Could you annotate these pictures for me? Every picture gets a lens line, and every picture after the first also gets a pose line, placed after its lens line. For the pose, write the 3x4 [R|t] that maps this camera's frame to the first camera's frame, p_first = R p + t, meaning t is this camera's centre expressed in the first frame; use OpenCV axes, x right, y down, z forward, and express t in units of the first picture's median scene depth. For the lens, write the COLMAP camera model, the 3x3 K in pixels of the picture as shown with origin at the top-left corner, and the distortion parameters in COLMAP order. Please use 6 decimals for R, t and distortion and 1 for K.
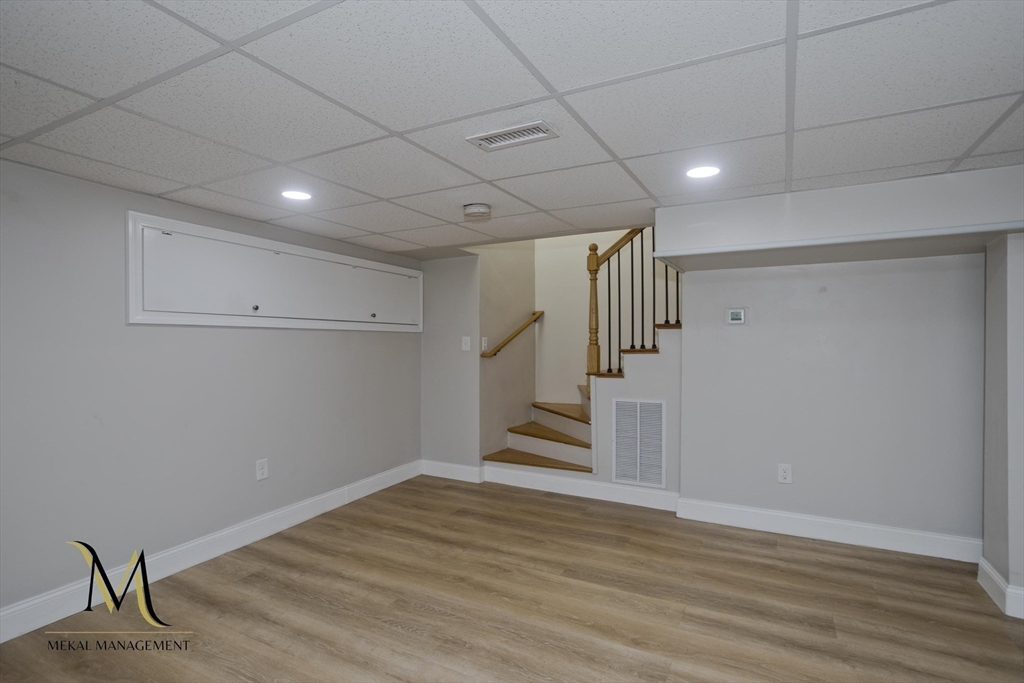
lens RADIAL K [[513.4, 0, 515.5], [0, 513.4, 340.7], [0, 0, 1]] dist [-0.034985, 0.018286]
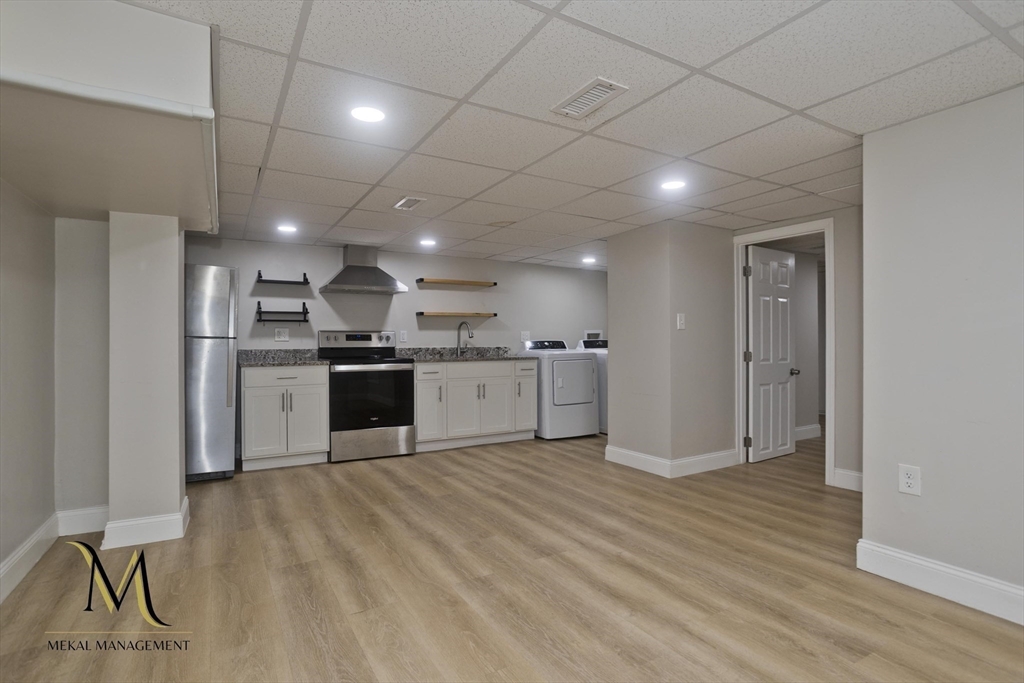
lens RADIAL K [[513.4, 0, 546.1], [0, 513.4, 340.4], [0, 0, 1]] dist [-0.034985, 0.018286]
pose [[-0.879107, 0.005714, 0.476590, -0.272298], [0.006633, 0.999978, 0.000246, 0.061436], [-0.476578, 0.003377, -0.879126, 1.245237]]
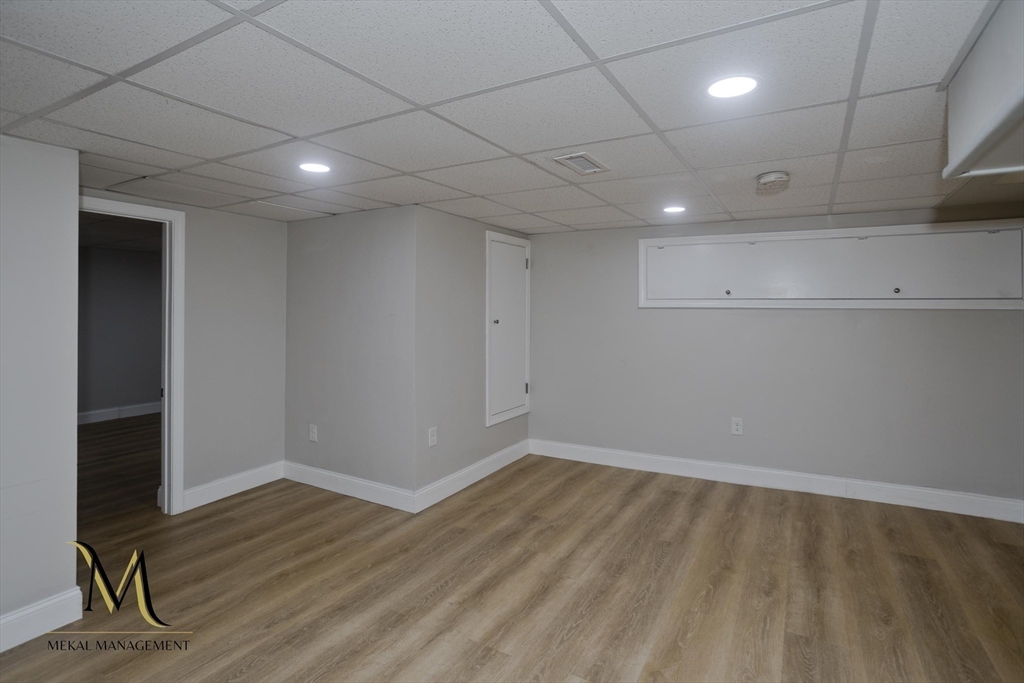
lens RADIAL K [[513.4, 0, 496.9], [0, 513.4, 310.7], [0, 0, 1]] dist [-0.034985, 0.018286]
pose [[-0.060525, 0.003829, -0.998159, 0.786223], [-0.003989, 0.999984, 0.004078, -0.023848], [0.998159, 0.004228, -0.060509, 0.545663]]
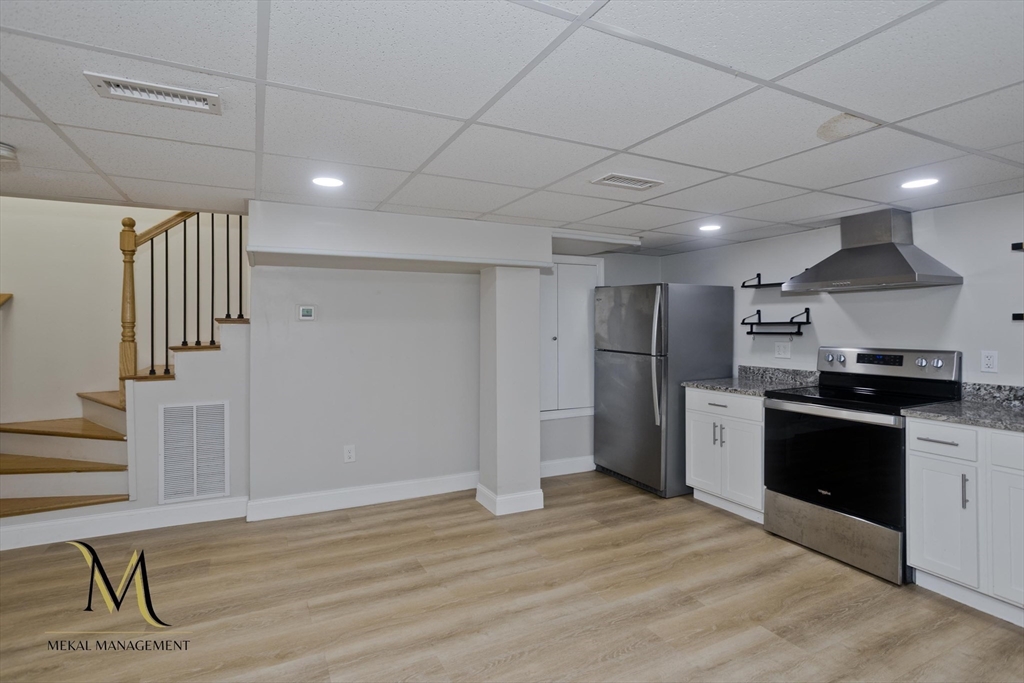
lens RADIAL K [[513.4, 0, 504.5], [0, 513.4, 311.4], [0, 0, 1]] dist [-0.034985, 0.018286]
pose [[0.573429, 0.024347, 0.818893, -0.224255], [0.000885, 0.999539, -0.030337, -0.020894], [-0.819255, 0.018121, 0.573144, 0.065161]]
